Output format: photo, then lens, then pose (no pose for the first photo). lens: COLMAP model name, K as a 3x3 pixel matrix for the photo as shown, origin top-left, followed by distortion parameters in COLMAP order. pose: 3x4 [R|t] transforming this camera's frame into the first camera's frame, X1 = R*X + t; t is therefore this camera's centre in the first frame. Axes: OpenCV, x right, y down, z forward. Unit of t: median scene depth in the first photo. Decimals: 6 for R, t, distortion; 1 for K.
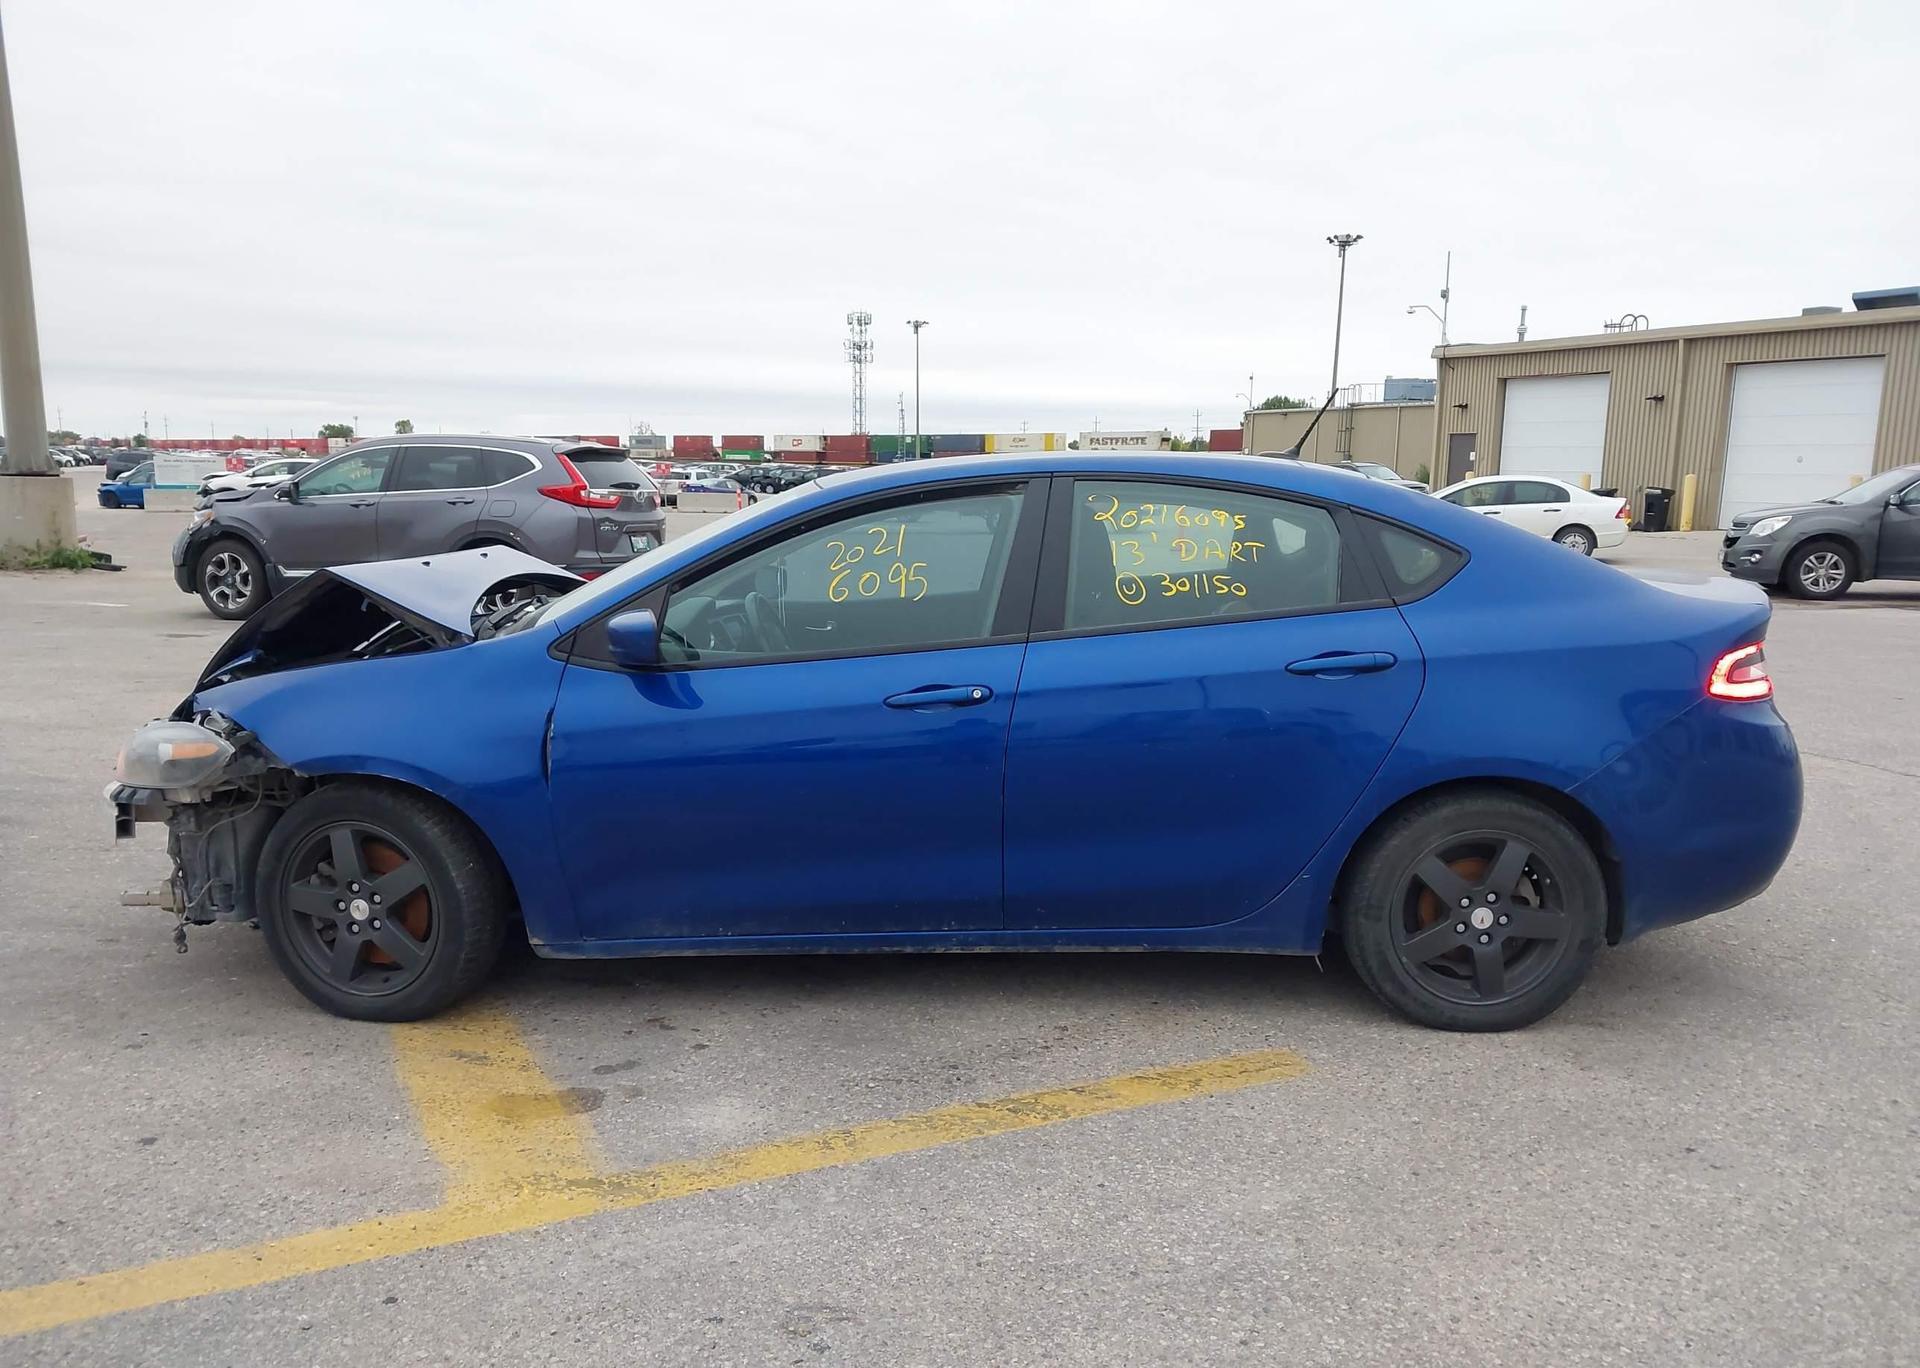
lens RADIAL K [[1513.6, 0, 964.1], [0, 1513.6, 765.7], [0, 0, 1]] dist [0.041362, -0.072190]
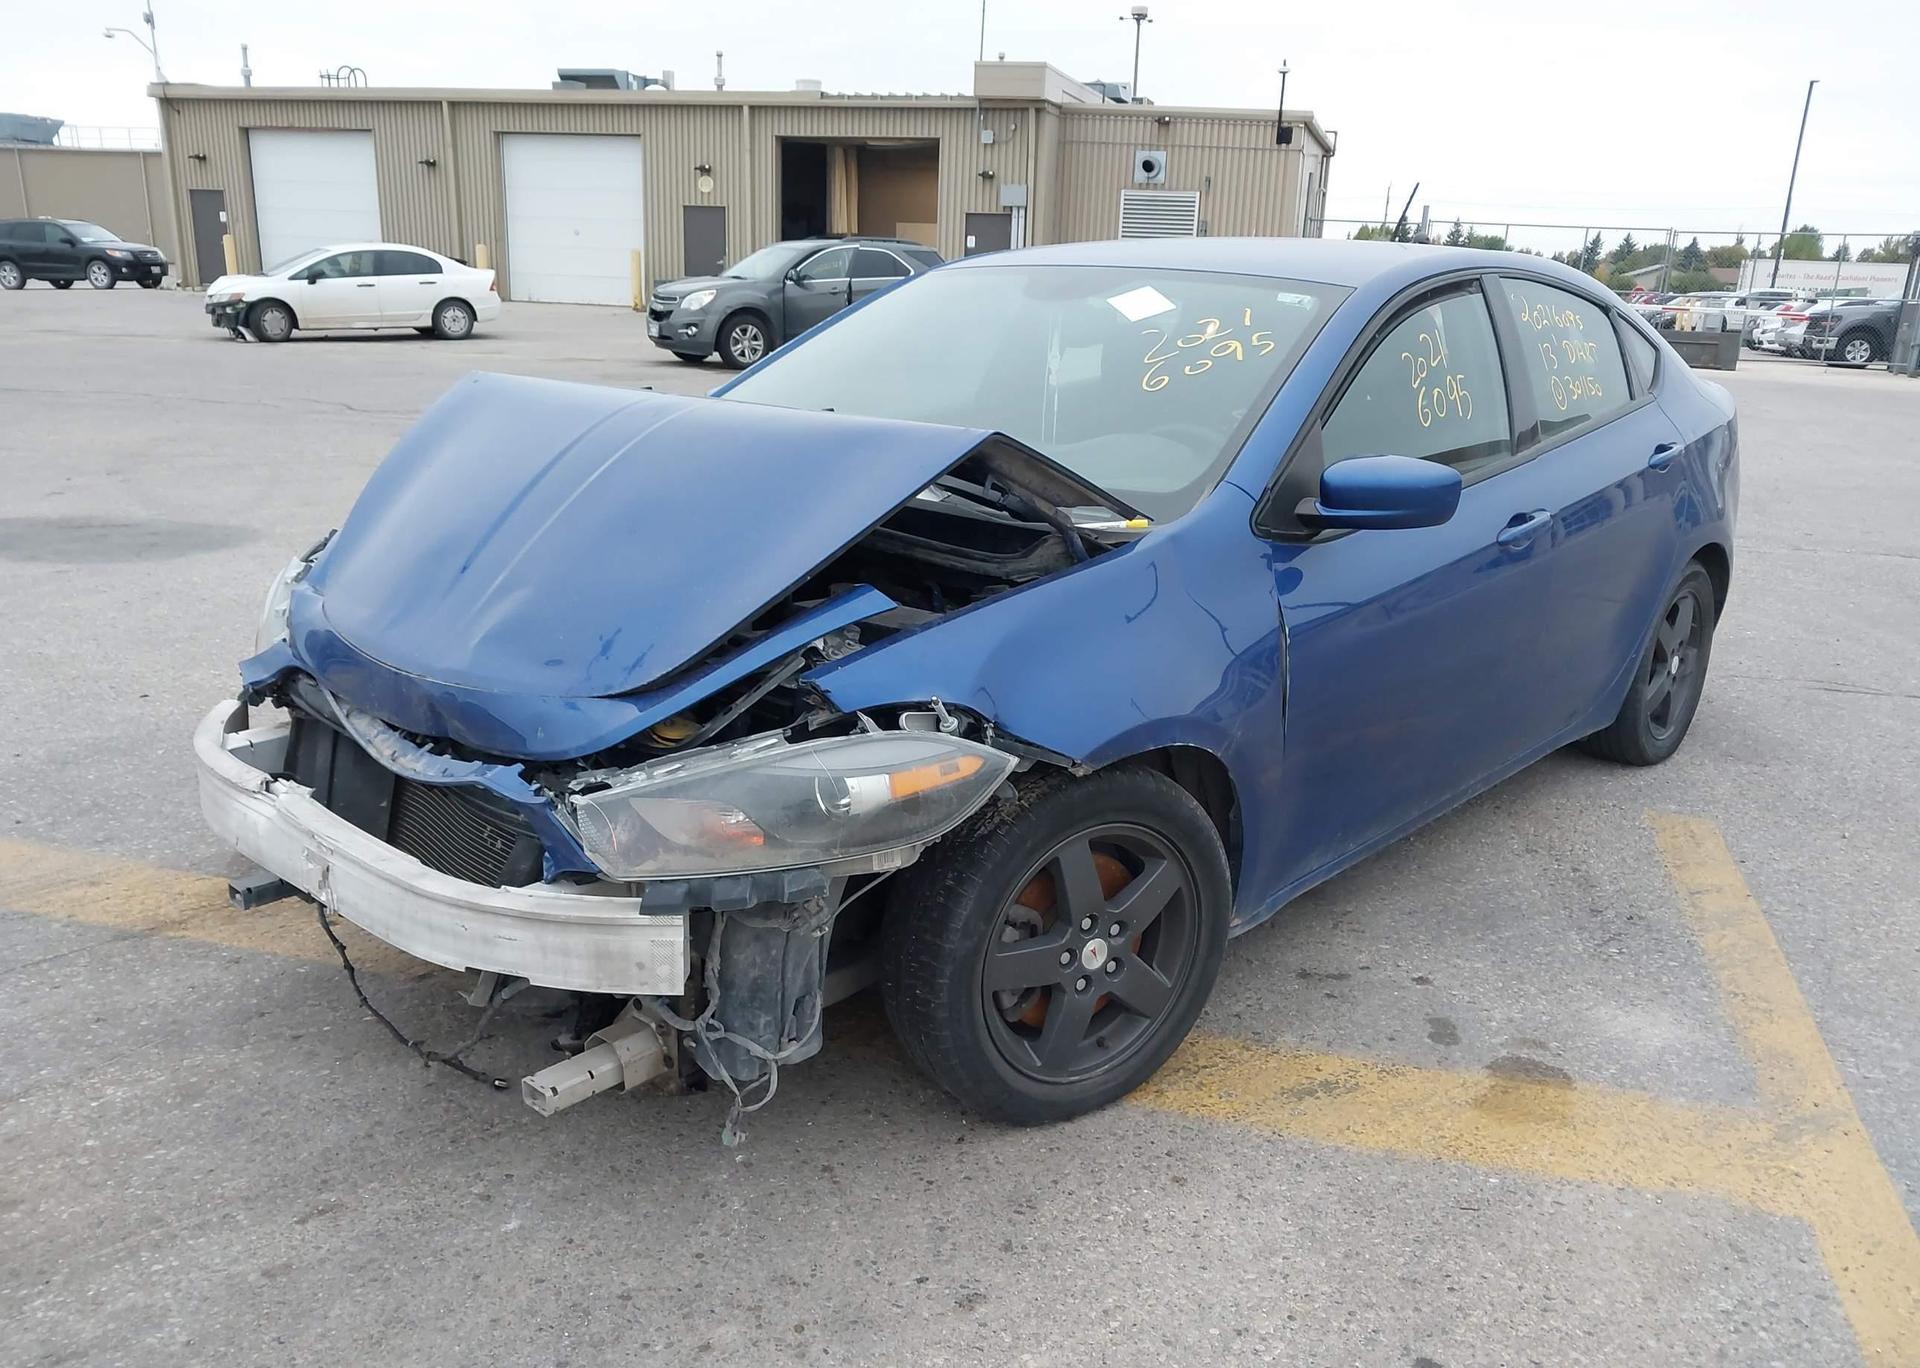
lens RADIAL K [[1525.1, 0, 966.3], [0, 1525.1, 747.8], [0, 0, 1]] dist [0.004457, 0.004339]
pose [[0.661068, -0.214720, 0.718947, -0.265198], [0.117597, 0.975987, 0.183357, -0.035300], [-0.741054, -0.036665, 0.670444, 0.182544]]
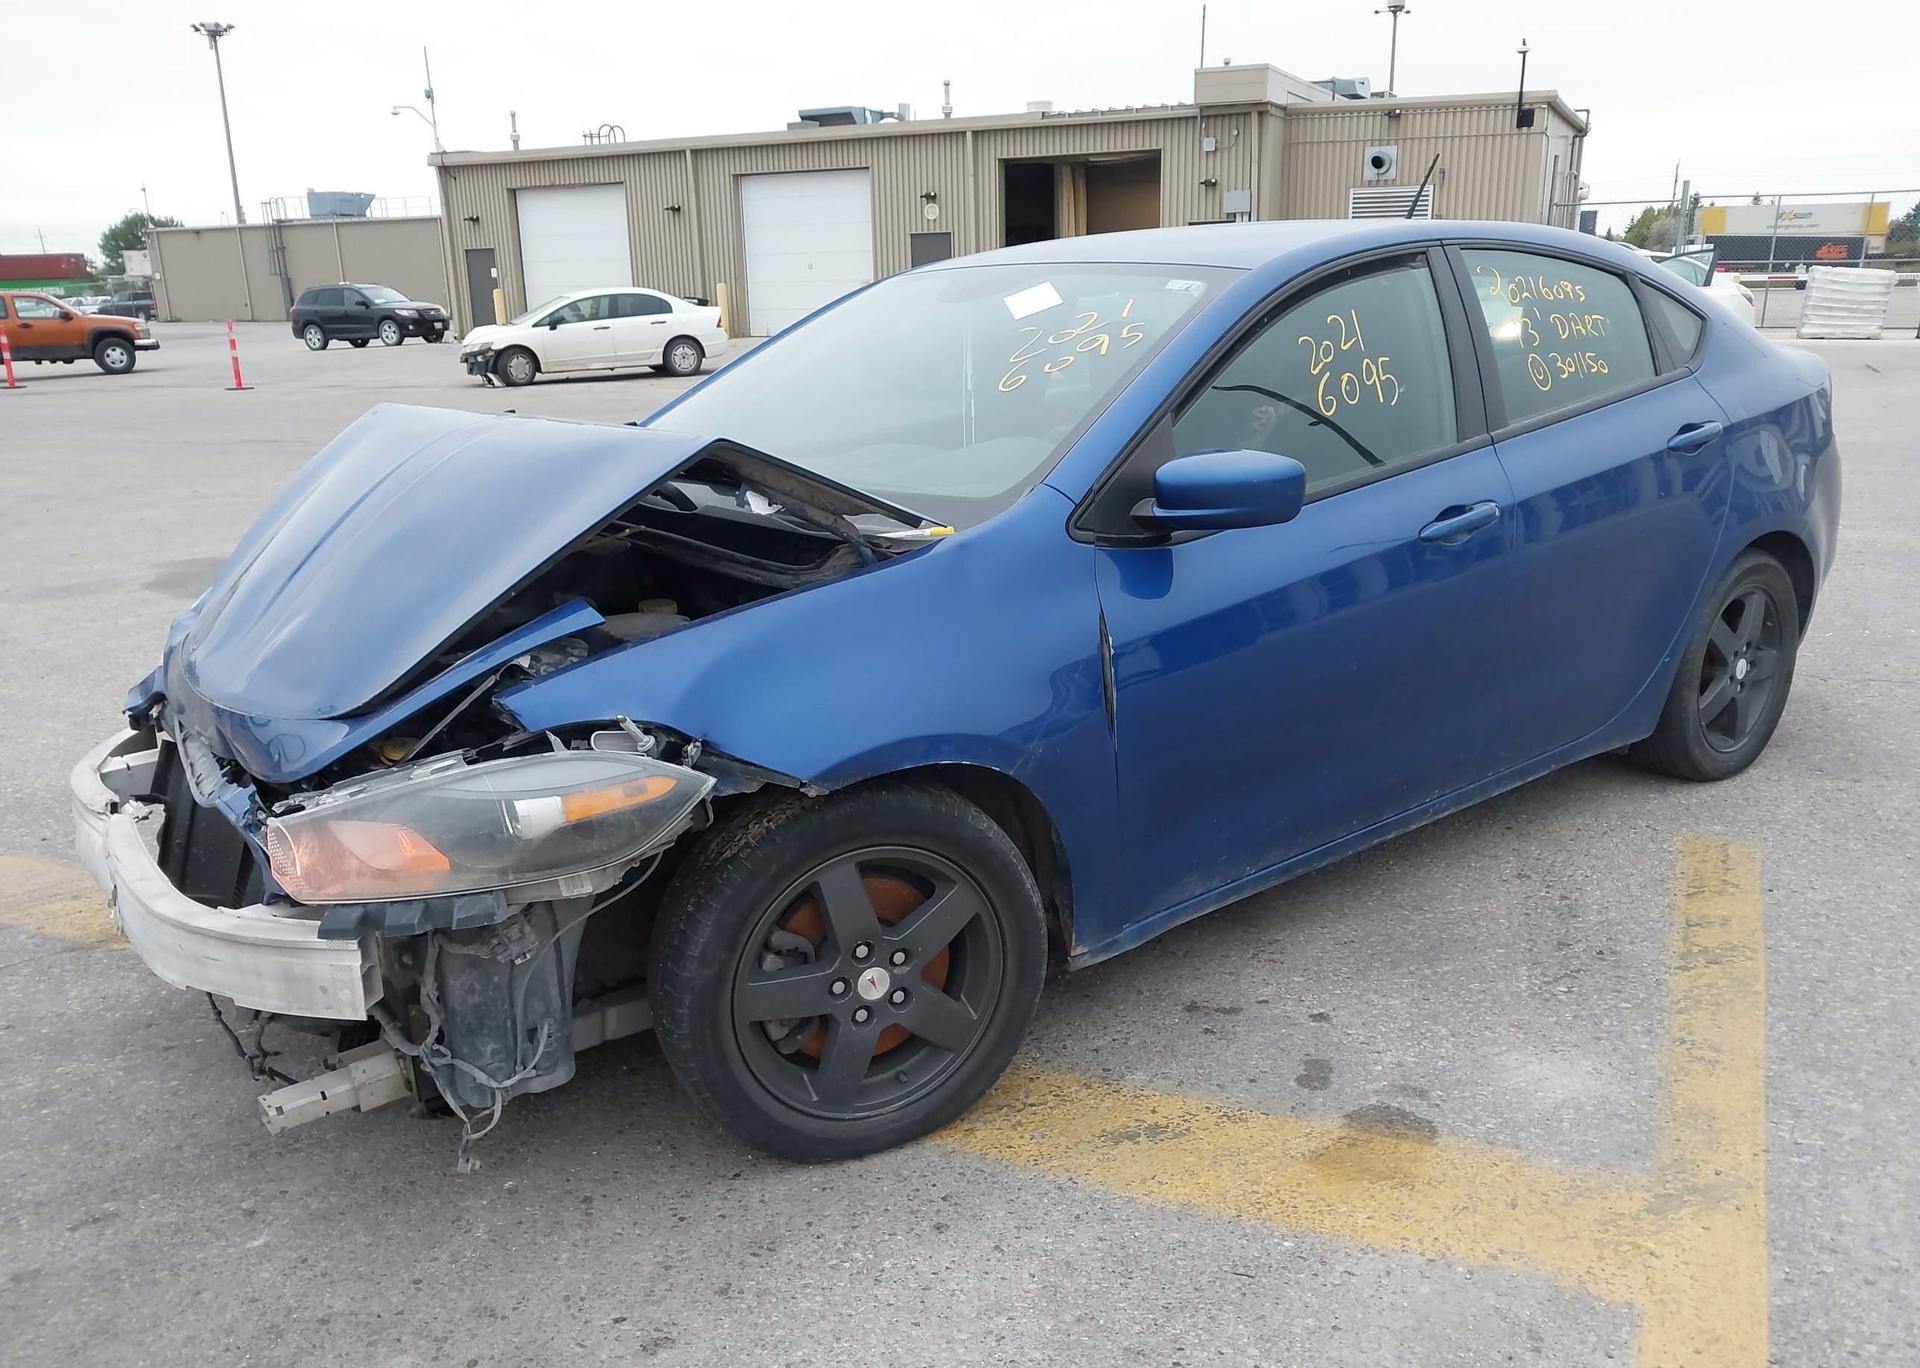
lens RADIAL K [[1522.7, 0, 965.3], [0, 1522.7, 749.0], [0, 0, 1]] dist [-0.001442, 0.016426]
pose [[0.774189, -0.213051, 0.596020, -0.214996], [0.152752, 0.976705, 0.150714, -0.025885], [-0.614246, -0.025637, 0.788698, 0.147777]]
